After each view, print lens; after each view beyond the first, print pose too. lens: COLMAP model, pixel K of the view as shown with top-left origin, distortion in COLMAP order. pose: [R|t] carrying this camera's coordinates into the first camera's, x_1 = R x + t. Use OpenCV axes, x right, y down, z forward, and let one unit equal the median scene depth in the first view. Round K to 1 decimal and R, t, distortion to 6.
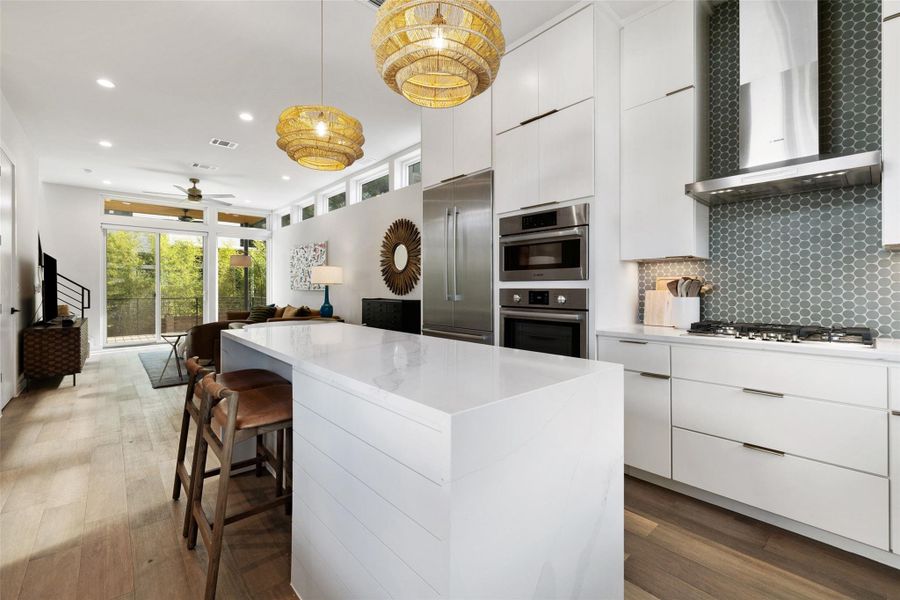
lens RADIAL K [[397.3, 0, 435.7], [0, 397.3, 285.9], [0, 0, 1]] dist [0.004390, -0.000101]
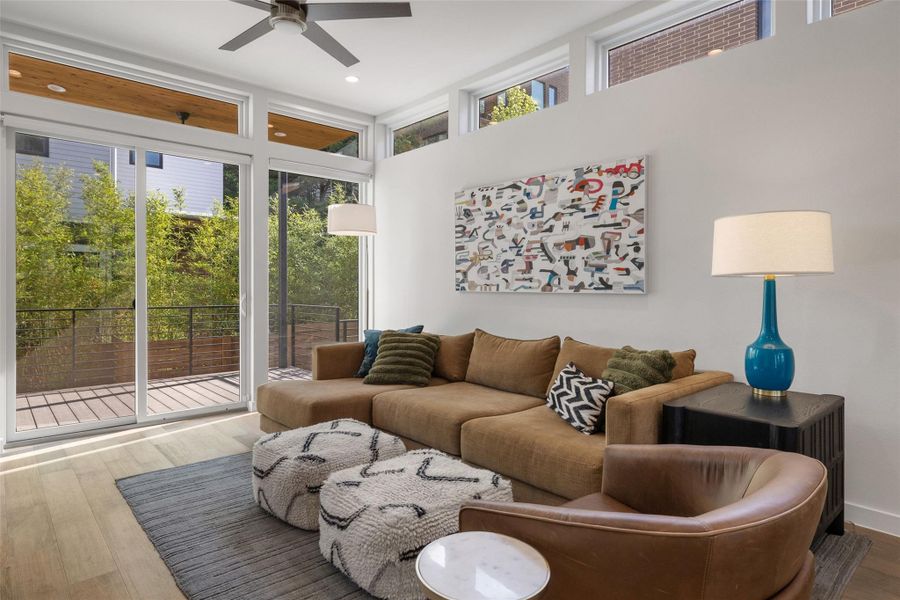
lens RADIAL K [[503.4, 0, 450.9], [0, 503.4, 290.3], [0, 0, 1]] dist [-0.002917, -0.001265]
pose [[0.998821, 0.002388, 0.048492, -1.270405], [-0.002930, 0.999934, 0.011103, 0.008099], [-0.048463, -0.011232, 0.998762, 1.514806]]
